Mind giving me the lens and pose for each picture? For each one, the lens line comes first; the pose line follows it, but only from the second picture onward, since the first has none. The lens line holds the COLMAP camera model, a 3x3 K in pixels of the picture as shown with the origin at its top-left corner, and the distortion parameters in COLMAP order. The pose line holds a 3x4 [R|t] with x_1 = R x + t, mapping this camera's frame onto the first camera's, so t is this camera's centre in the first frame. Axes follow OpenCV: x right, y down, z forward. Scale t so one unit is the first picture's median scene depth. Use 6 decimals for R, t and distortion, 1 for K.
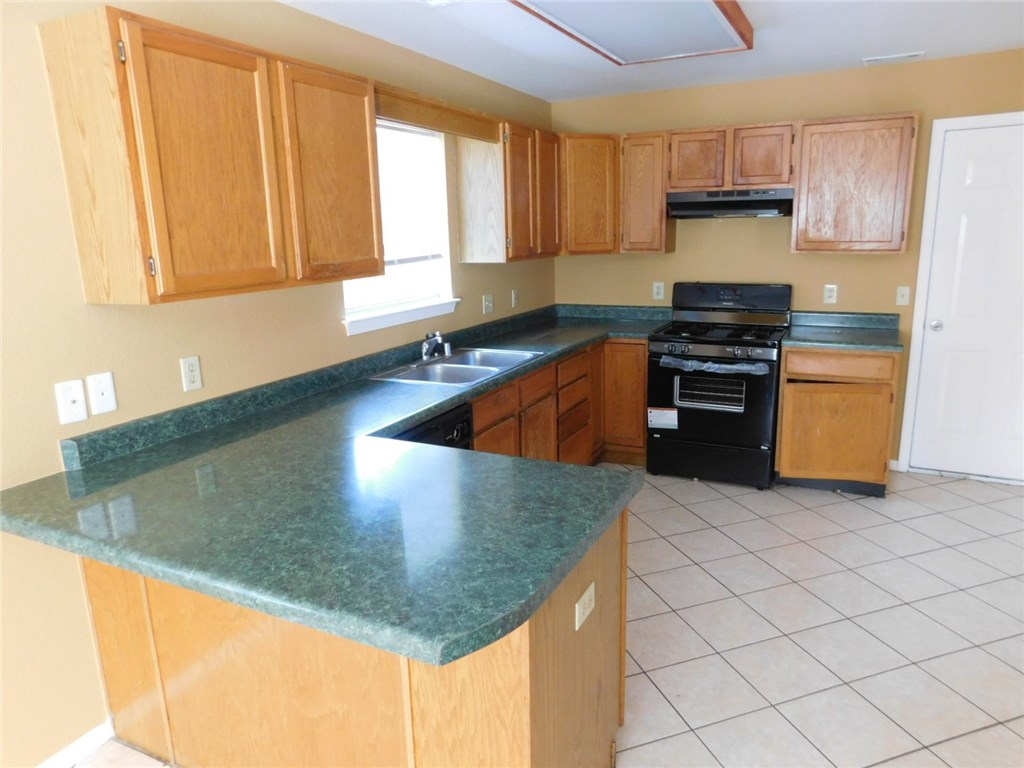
lens RADIAL K [[678.3, 0, 519.2], [0, 678.3, 382.8], [0, 0, 1]] dist [-0.033109, 0.003274]
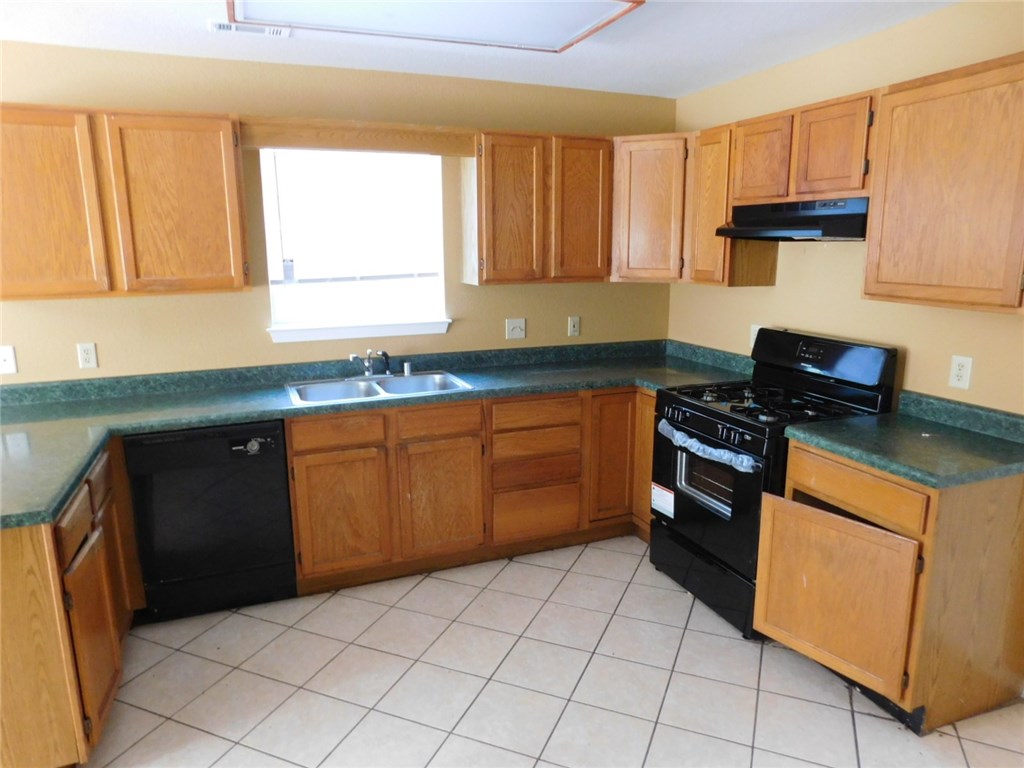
lens RADIAL K [[673.6, 0, 509.9], [0, 673.6, 388.4], [0, 0, 1]] dist [-0.094399, 0.080512]
pose [[0.750002, 0.158431, -0.642181, 0.616212], [-0.159656, 0.985544, 0.056679, -0.098389], [0.641877, 0.060019, 0.764455, 0.340734]]
